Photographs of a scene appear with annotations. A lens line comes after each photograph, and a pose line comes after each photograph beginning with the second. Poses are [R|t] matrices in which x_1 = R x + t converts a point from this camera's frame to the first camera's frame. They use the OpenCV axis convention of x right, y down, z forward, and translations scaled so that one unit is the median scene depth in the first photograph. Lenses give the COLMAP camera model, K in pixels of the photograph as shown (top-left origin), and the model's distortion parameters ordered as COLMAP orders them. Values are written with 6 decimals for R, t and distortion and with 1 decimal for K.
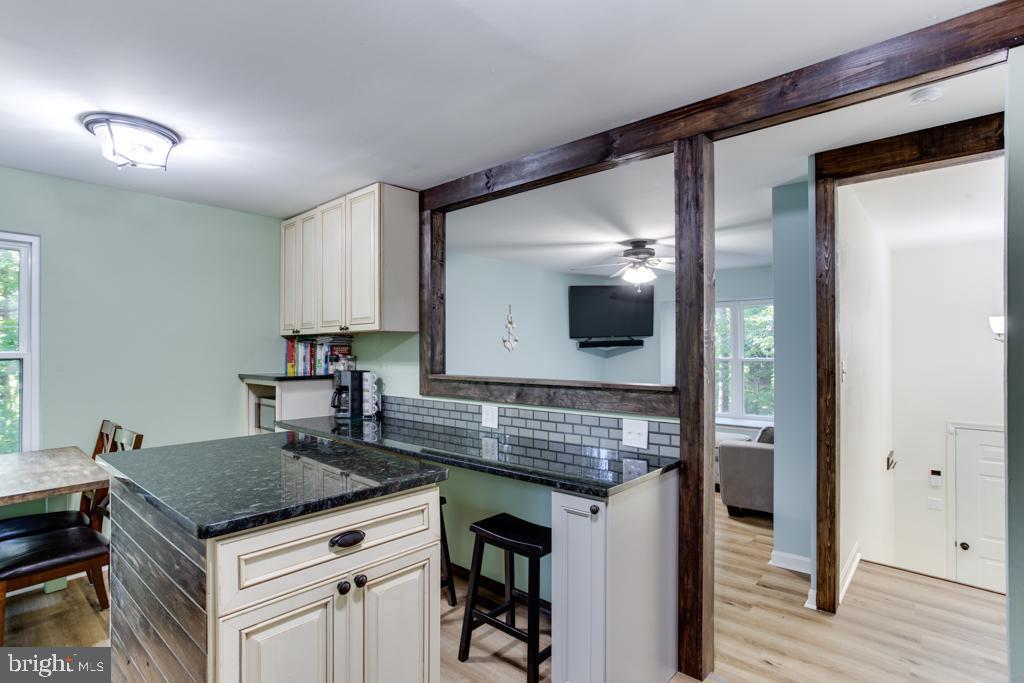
lens RADIAL K [[506.9, 0, 512.0], [0, 506.9, 341.5], [0, 0, 1]] dist [-0.000930, -0.000027]
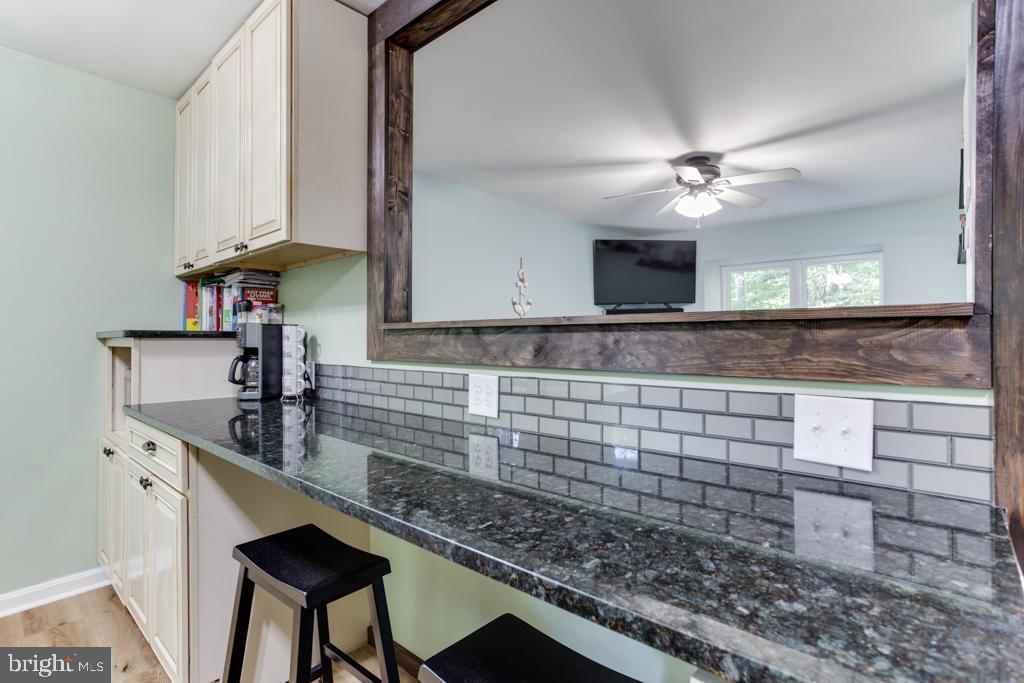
lens RADIAL K [[490.6, 0, 526.5], [0, 490.6, 318.8], [0, 0, 1]] dist [0.002207, 0.000517]
pose [[0.999975, 0.000485, 0.006999, -0.001892], [-0.000313, 0.999699, -0.024522, 0.072370], [-0.007008, 0.024519, 0.999675, 0.433324]]
